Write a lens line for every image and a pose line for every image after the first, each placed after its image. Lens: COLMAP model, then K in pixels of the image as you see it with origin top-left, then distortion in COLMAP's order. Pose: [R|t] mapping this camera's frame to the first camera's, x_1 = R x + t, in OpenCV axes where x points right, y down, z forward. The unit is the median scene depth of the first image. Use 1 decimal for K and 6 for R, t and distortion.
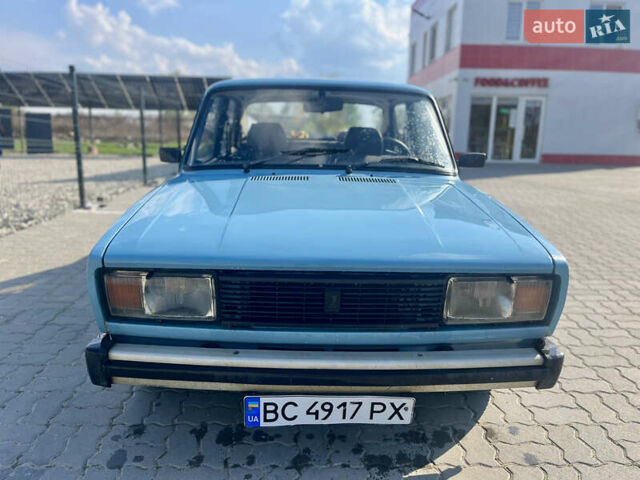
lens RADIAL K [[471.8, 0, 318.2], [0, 471.8, 247.5], [0, 0, 1]] dist [0.033182, -0.034347]
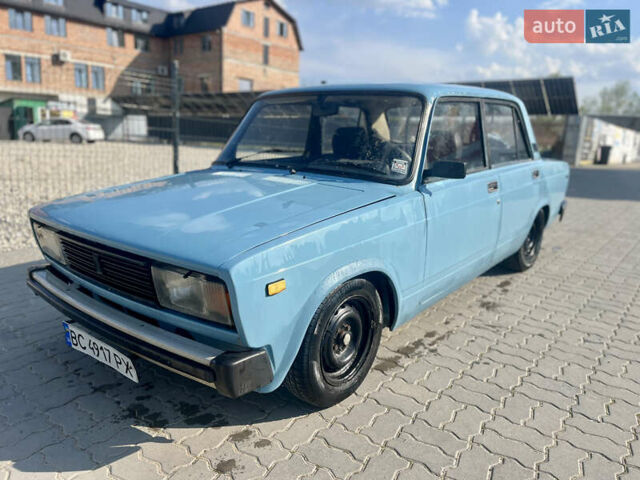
lens RADIAL K [[471.8, 0, 318.2], [0, 471.8, 247.5], [0, 0, 1]] dist [0.033182, -0.034347]
pose [[0.759201, 0.146183, -0.634227, 1.246993], [-0.154328, 0.987093, 0.042778, -0.076448], [0.632294, 0.065402, 0.771963, 0.365830]]
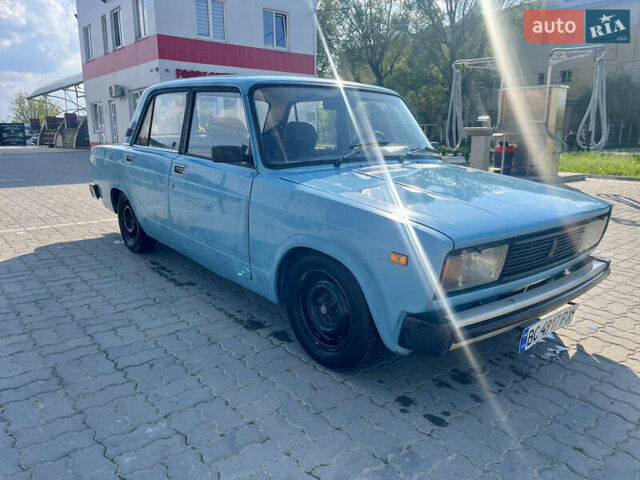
lens RADIAL K [[467.4, 0, 320.0], [0, 467.4, 240.0], [0, 0, 1]] dist [0.028635, -0.002230]
pose [[0.794796, -0.151980, 0.587539, -1.312852], [0.147273, 0.987497, 0.056214, -0.091572], [-0.588736, 0.041850, 0.807241, 0.250723]]
